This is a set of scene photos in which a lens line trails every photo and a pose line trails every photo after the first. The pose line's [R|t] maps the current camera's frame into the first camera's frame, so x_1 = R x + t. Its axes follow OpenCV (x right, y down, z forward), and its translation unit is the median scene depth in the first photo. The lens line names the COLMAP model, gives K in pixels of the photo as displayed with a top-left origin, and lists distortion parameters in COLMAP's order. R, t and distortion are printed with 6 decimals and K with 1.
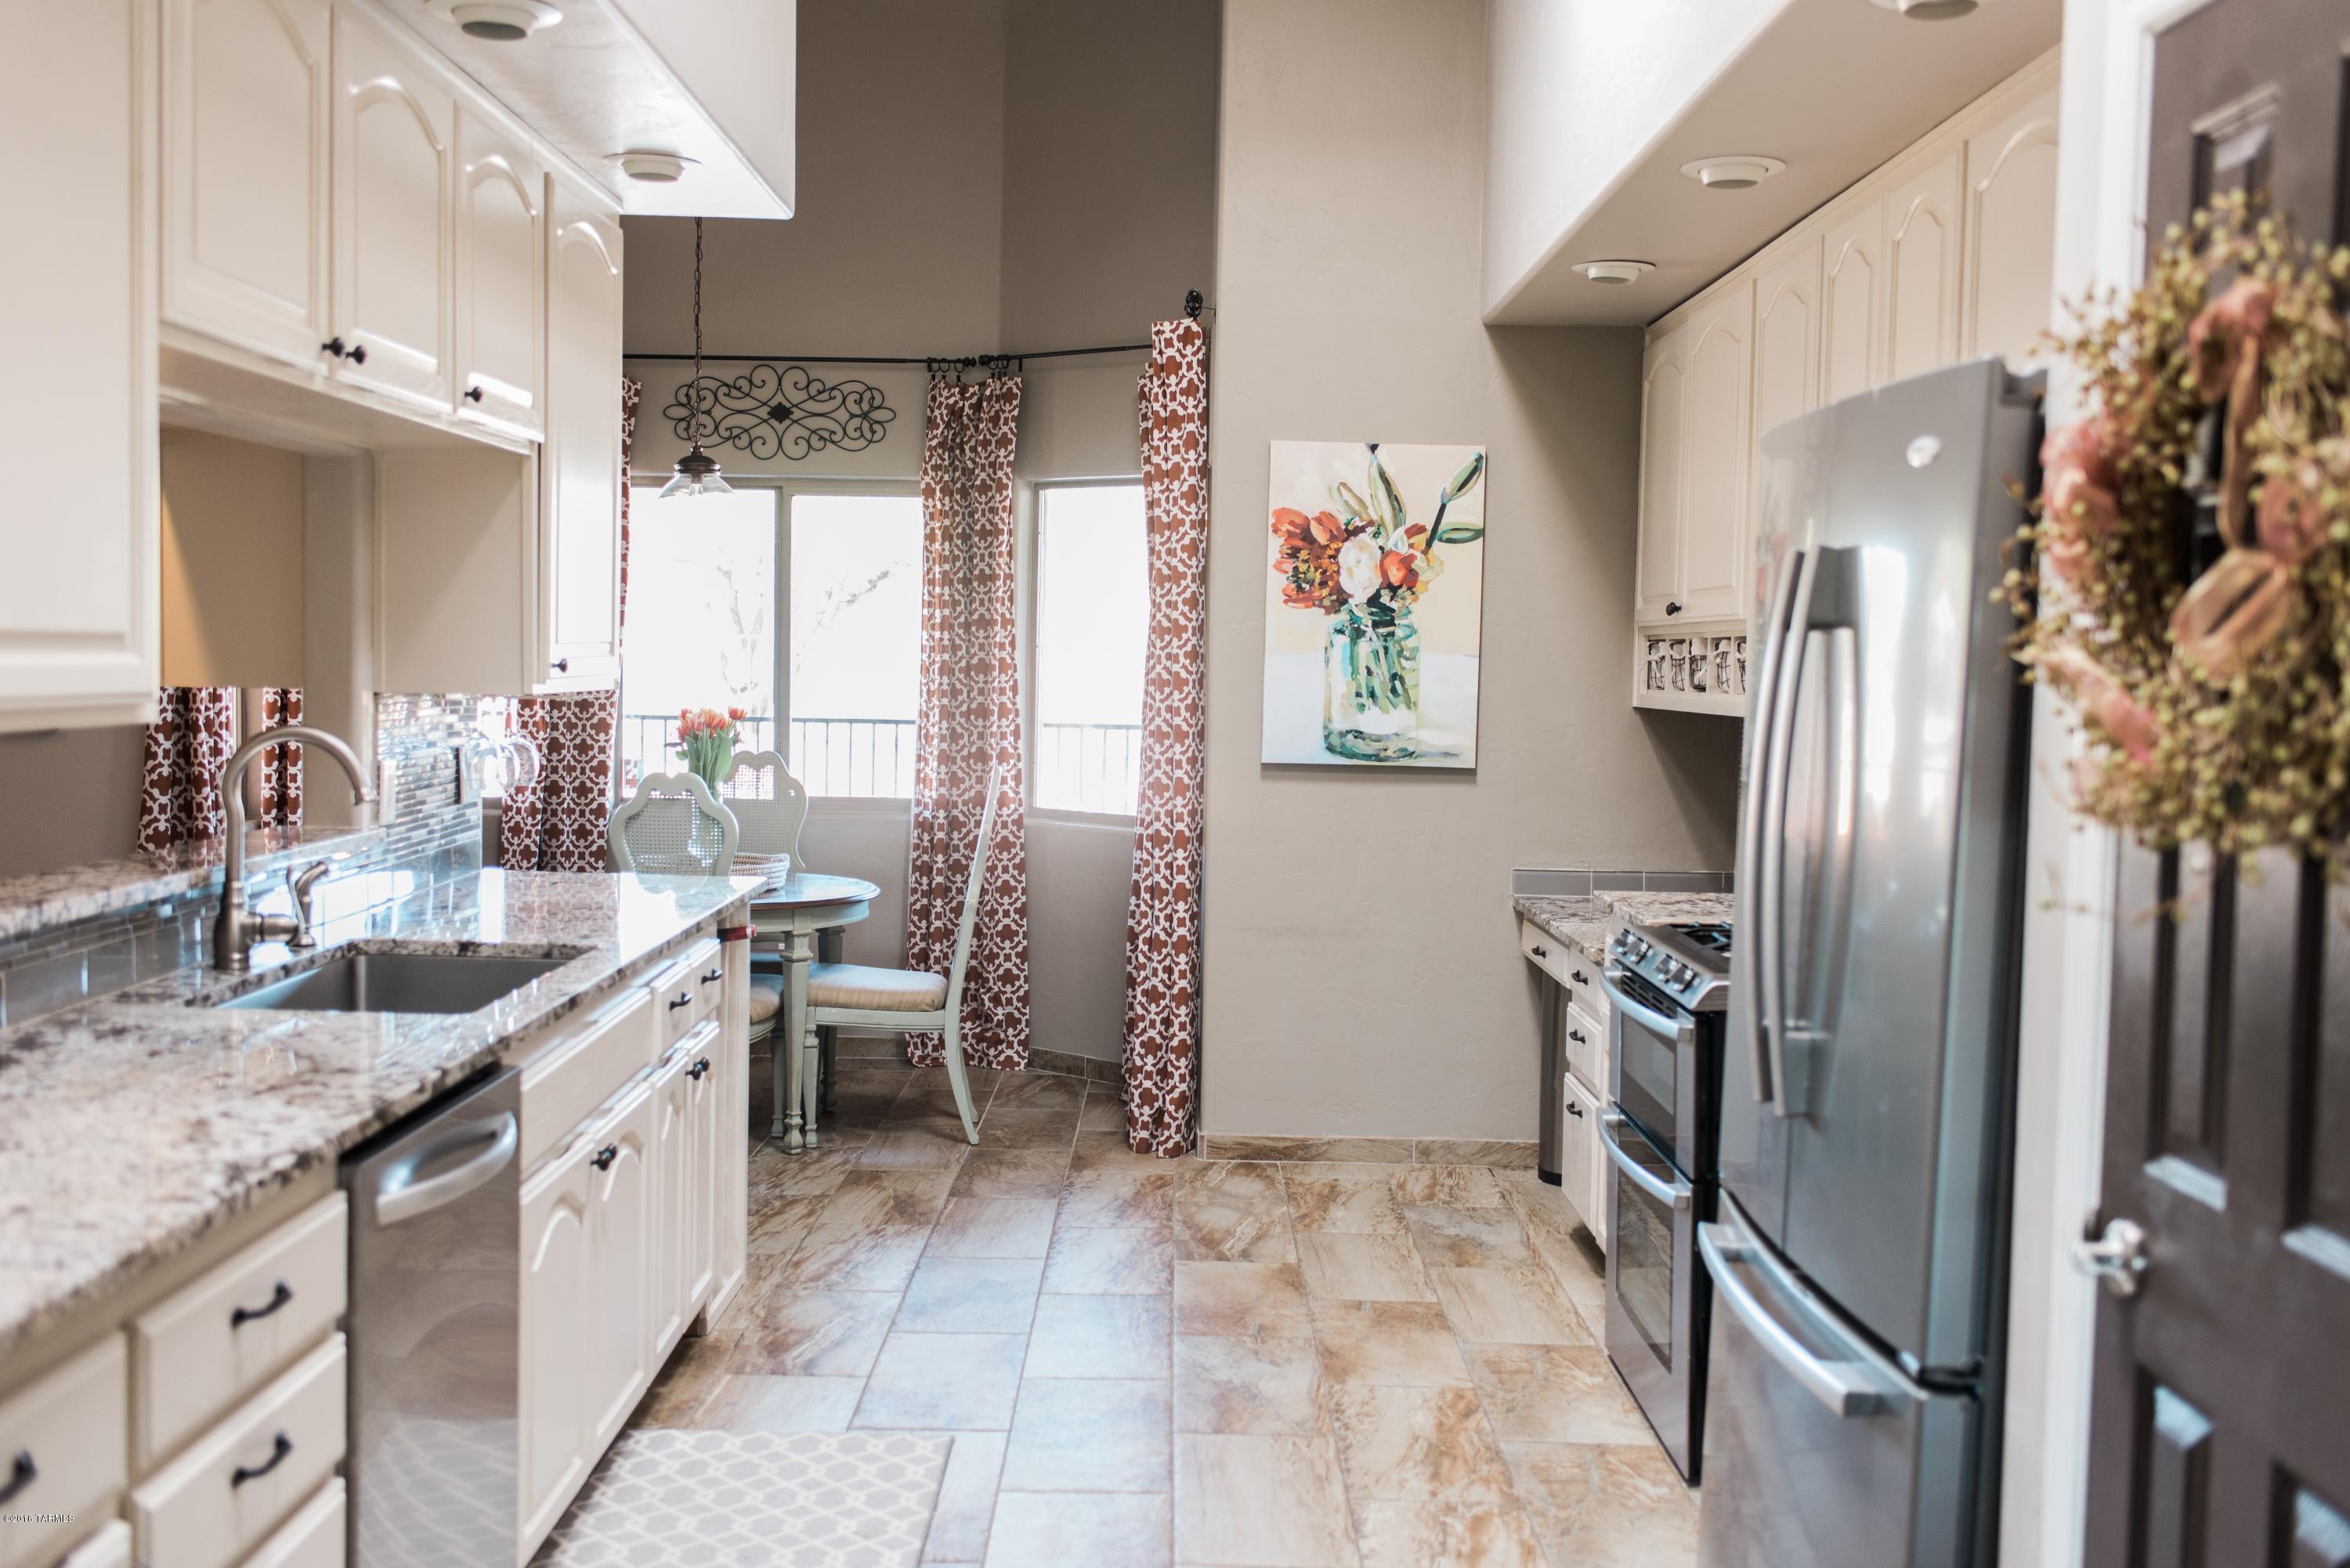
lens RADIAL K [[2277.2, 0, 1175.0], [0, 2277.2, 784.0], [0, 0, 1]] dist [-0.070454, 0.002447]
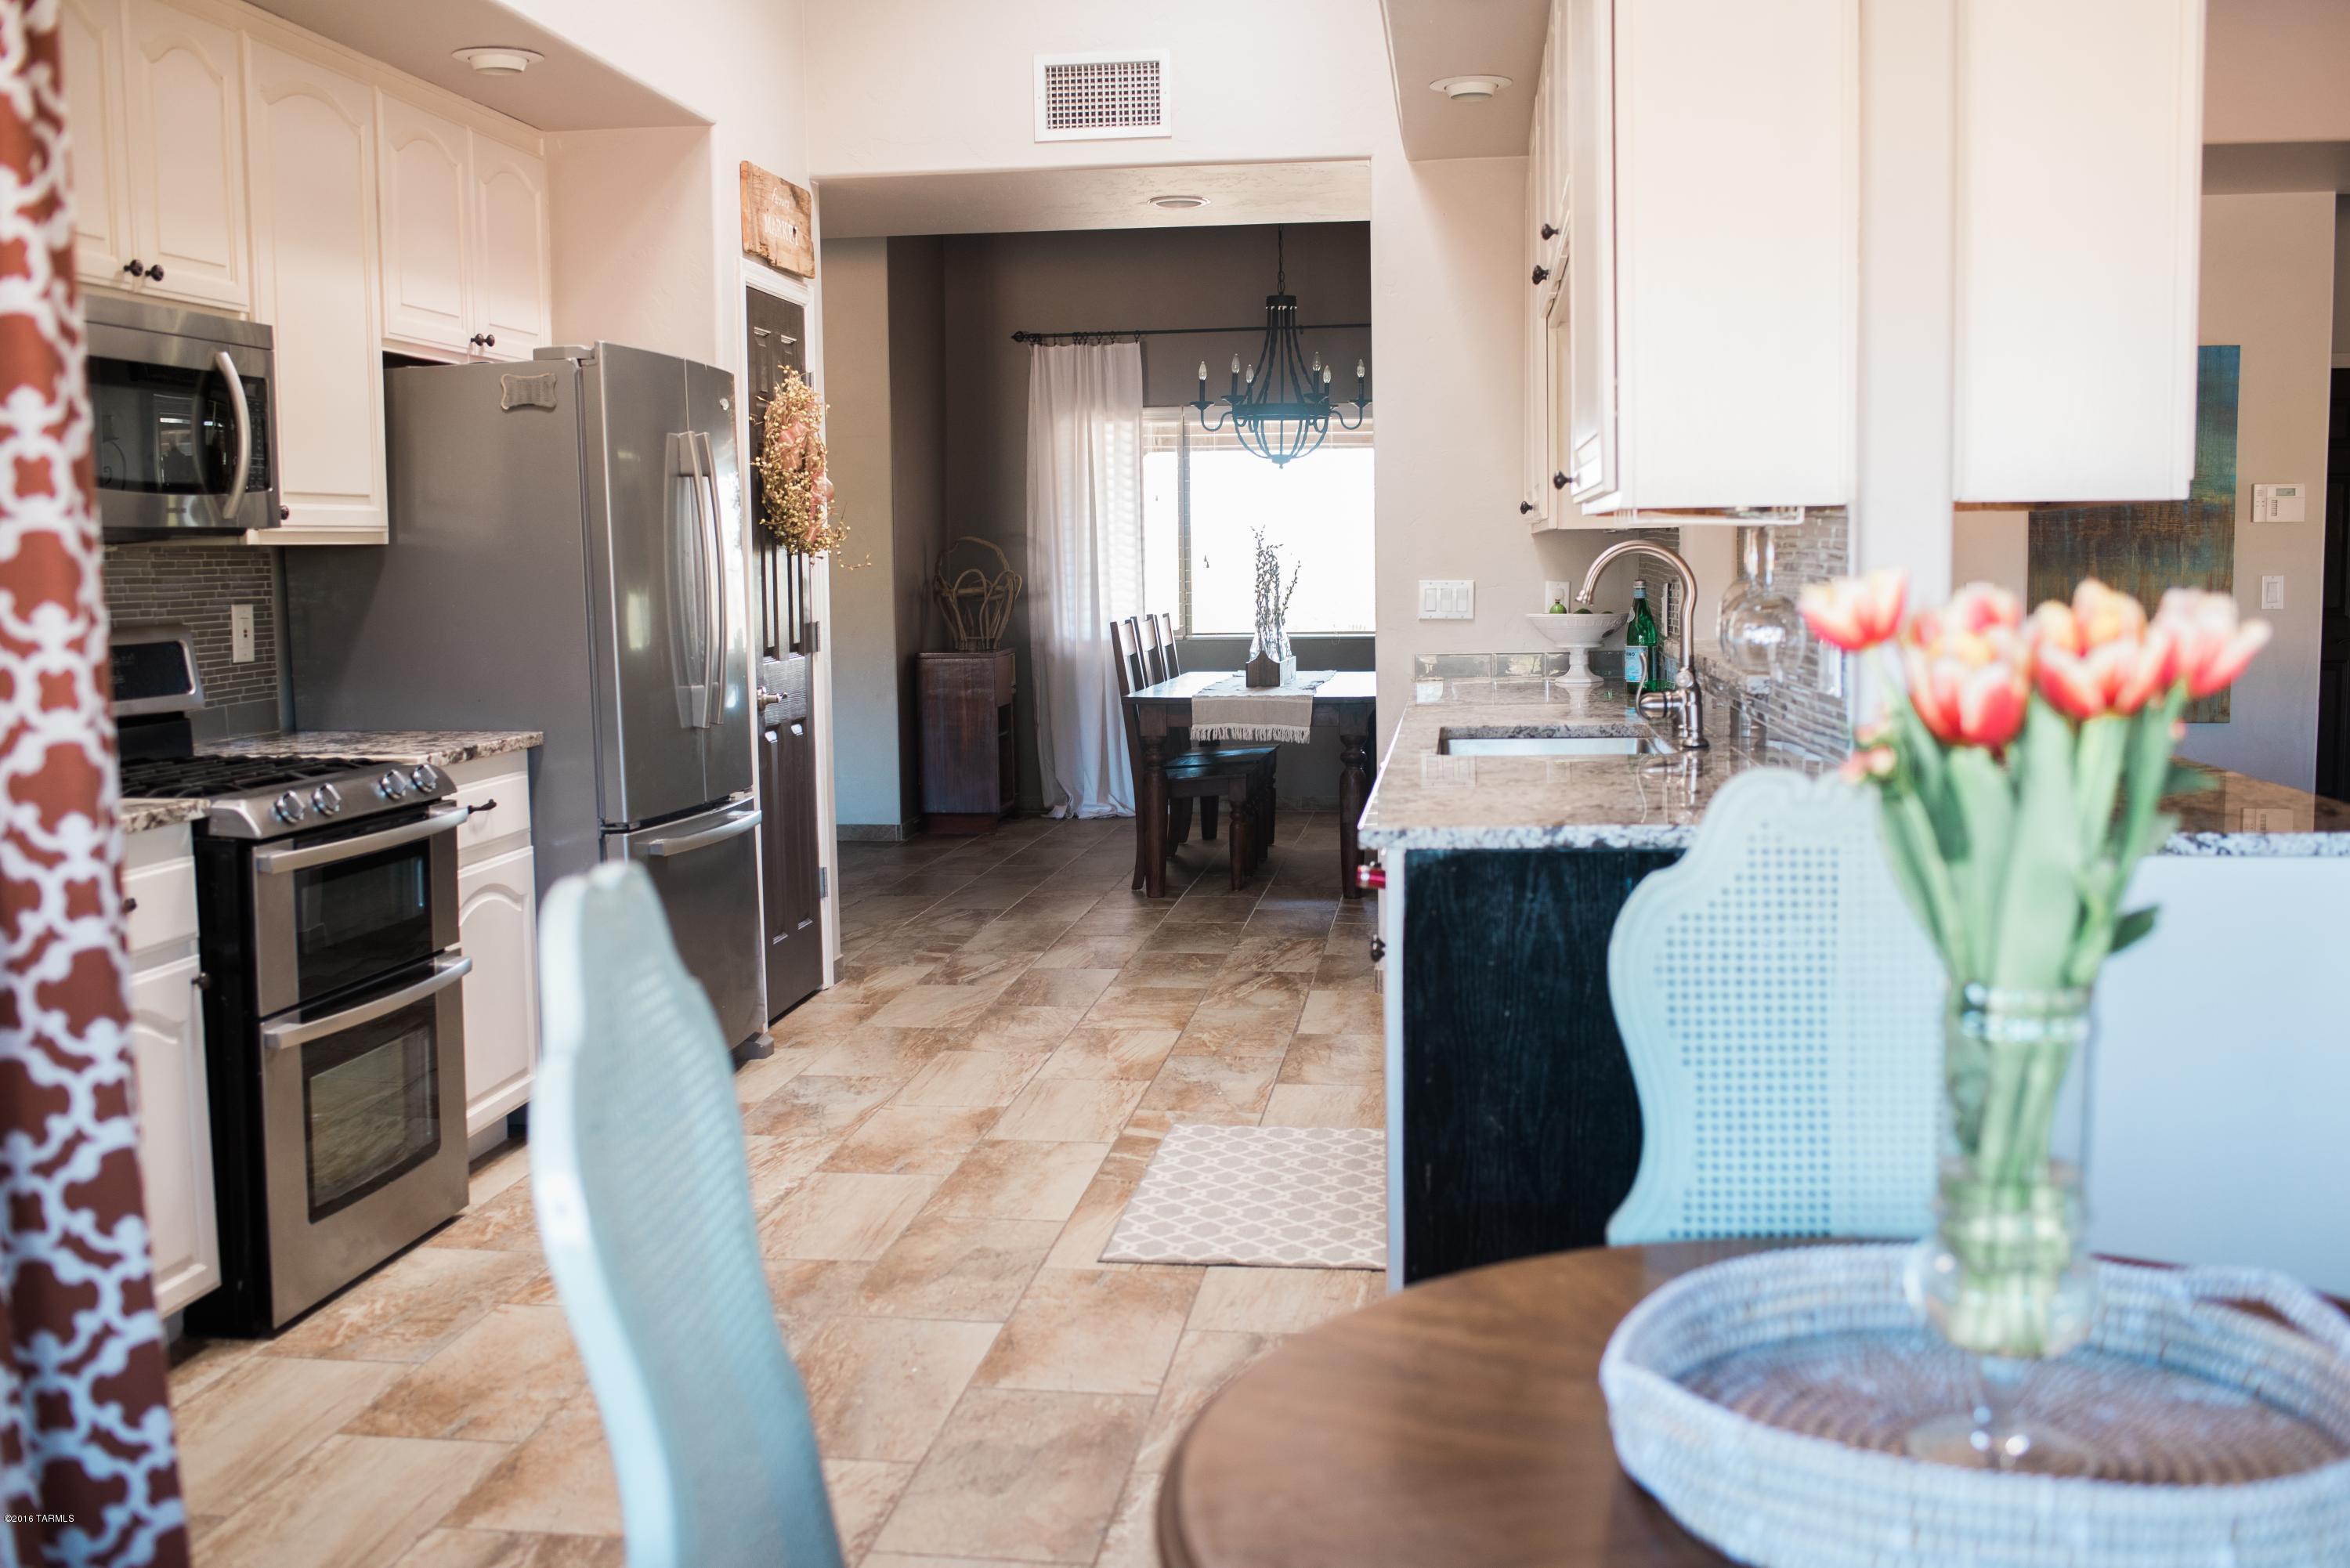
lens RADIAL K [[2277.2, 0, 1175.0], [0, 2277.2, 784.0], [0, 0, 1]] dist [-0.070454, 0.002447]
pose [[-0.991782, -0.020144, 0.126346, -0.230180], [-0.000023, 0.987556, 0.157265, -0.069949], [-0.127941, 0.155970, -0.979441, 1.762279]]
